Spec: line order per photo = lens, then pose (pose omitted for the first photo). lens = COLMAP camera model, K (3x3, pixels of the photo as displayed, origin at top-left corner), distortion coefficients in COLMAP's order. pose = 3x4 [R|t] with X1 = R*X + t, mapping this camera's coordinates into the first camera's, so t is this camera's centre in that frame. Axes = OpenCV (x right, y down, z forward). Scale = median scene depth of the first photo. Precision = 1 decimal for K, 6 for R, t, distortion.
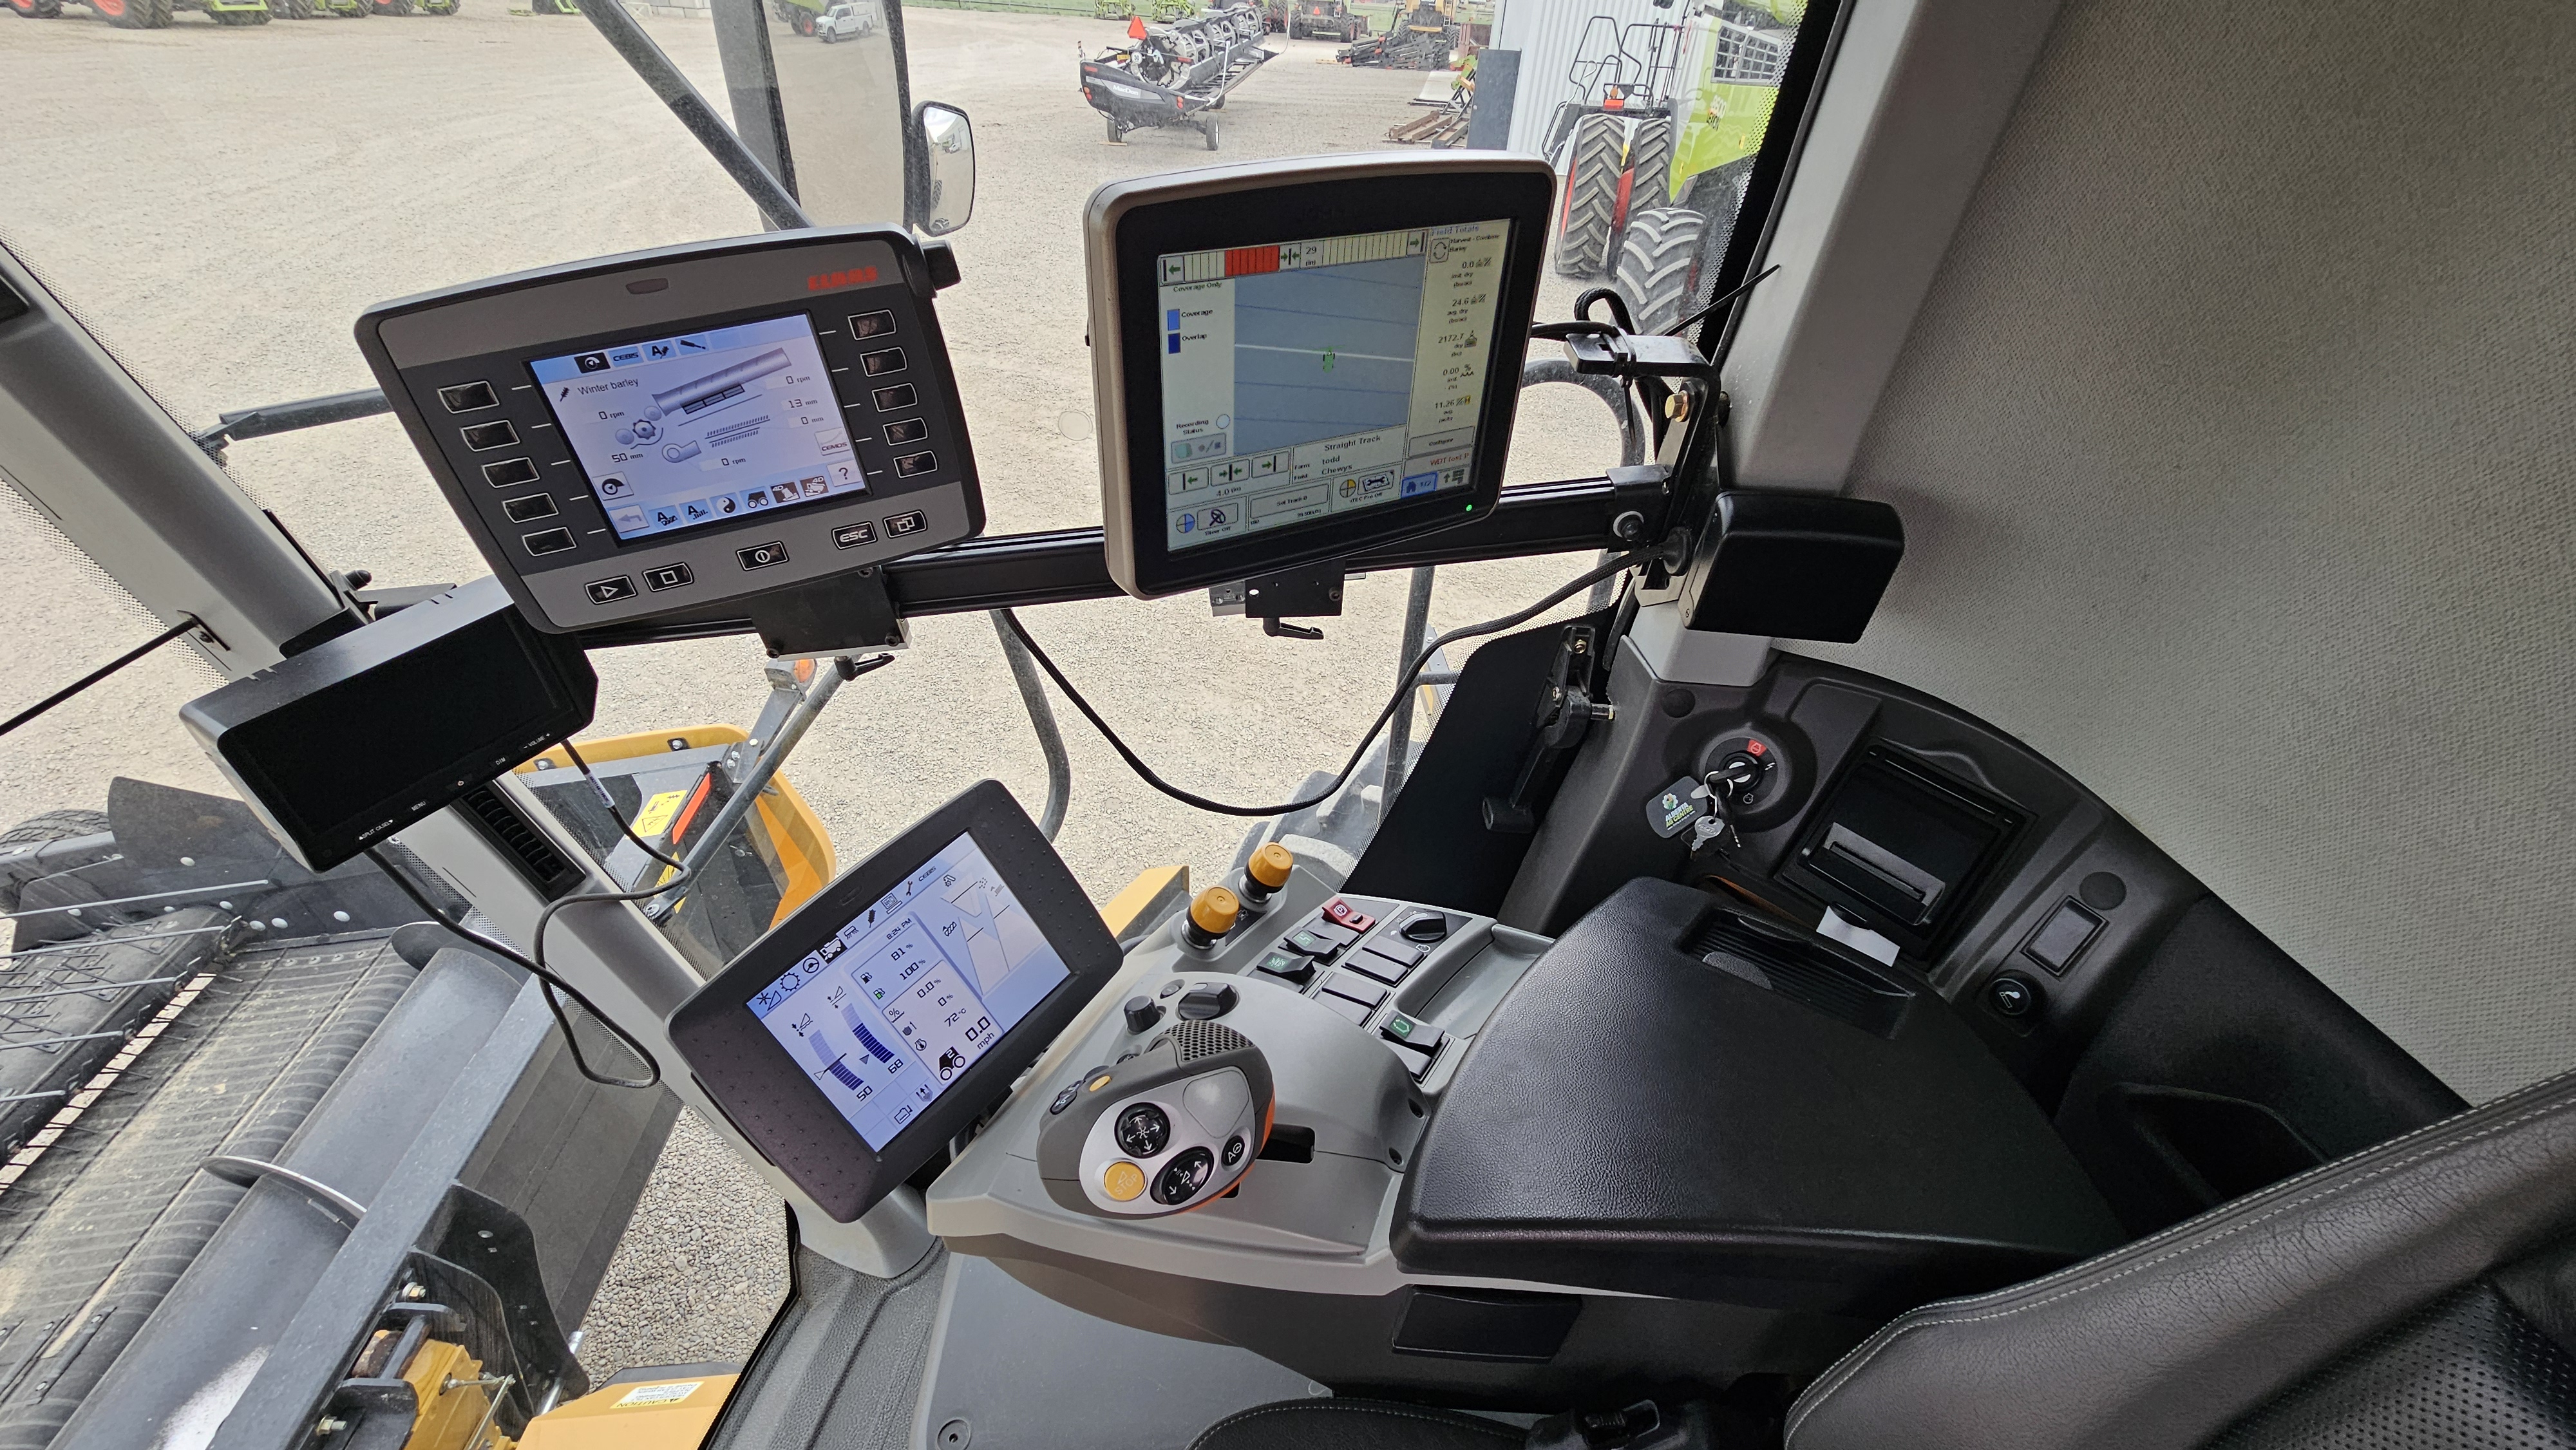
lens RADIAL K [[1028.5, 0, 1288.0], [0, 1028.5, 725.0], [0, 0, 1]] dist [0.000397, 0.002536]
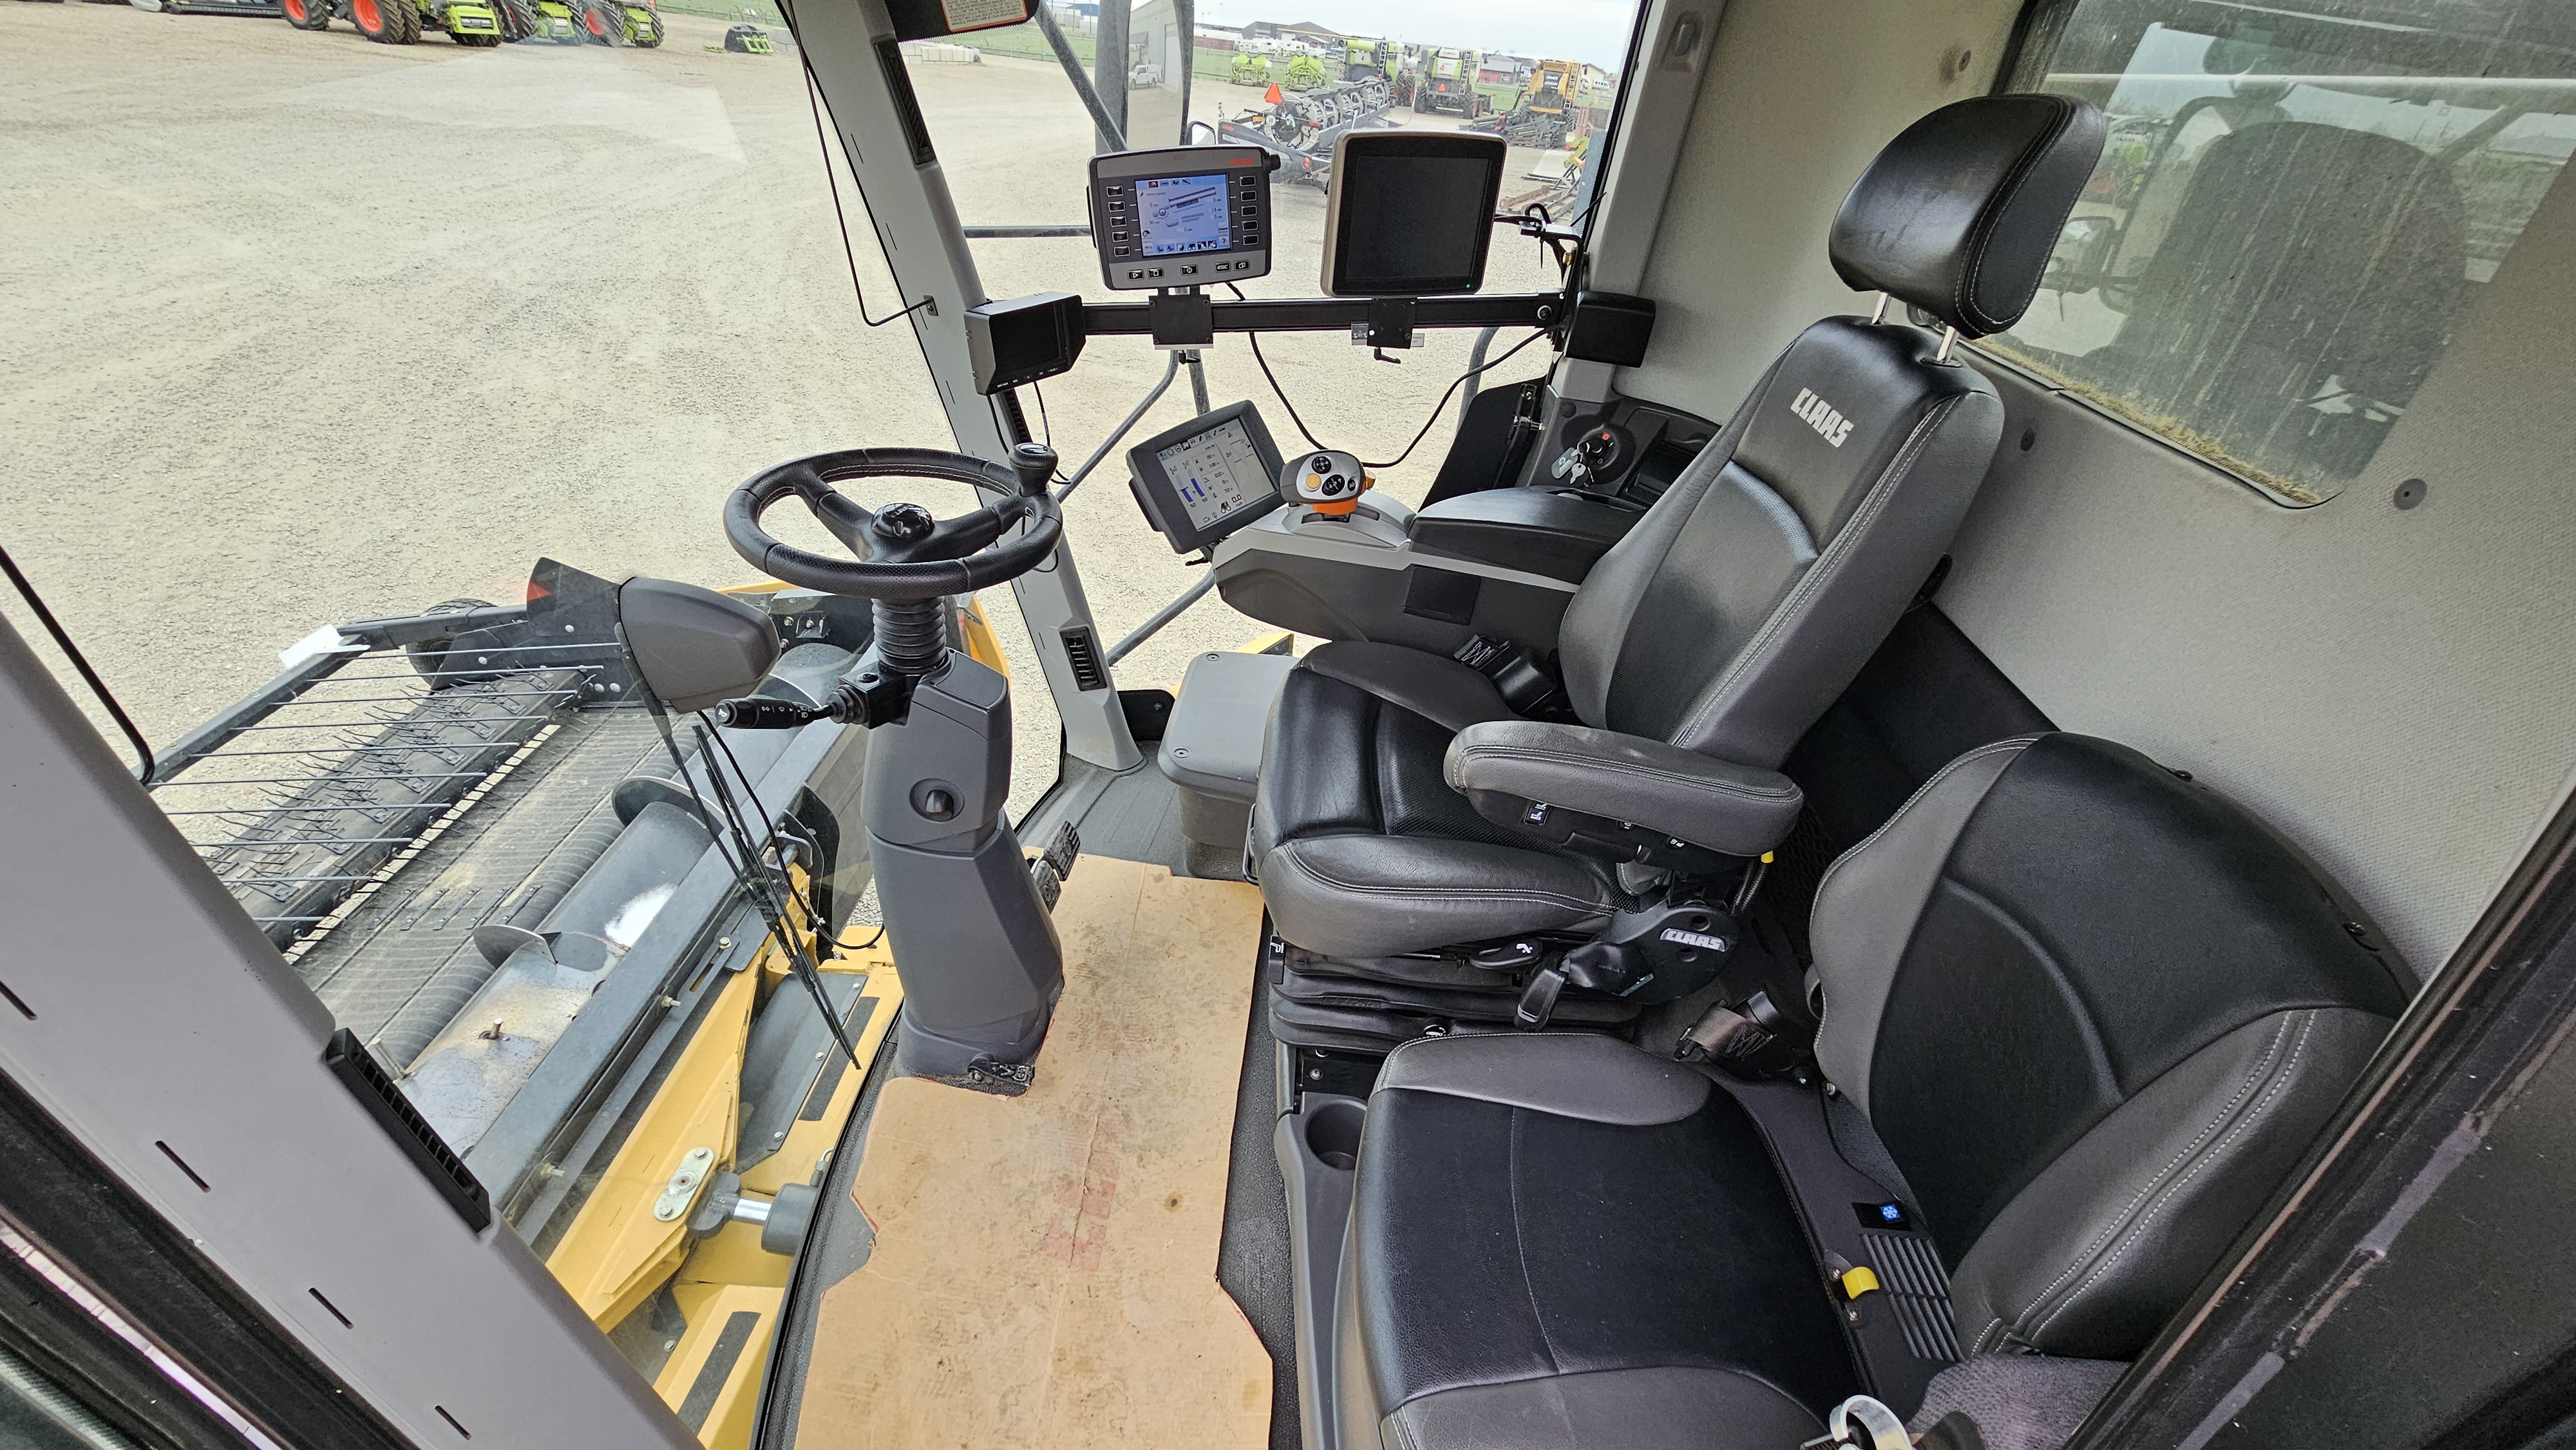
lens RADIAL K [[1024.3, 0, 1288.0], [0, 1024.3, 725.0], [0, 0, 1]] dist [0.001086, 0.006883]
pose [[0.993464, 0.094483, -0.064054, 0.000751], [-0.097421, 0.994253, -0.044396, 0.073664], [0.059491, 0.050346, 0.996958, -0.103885]]
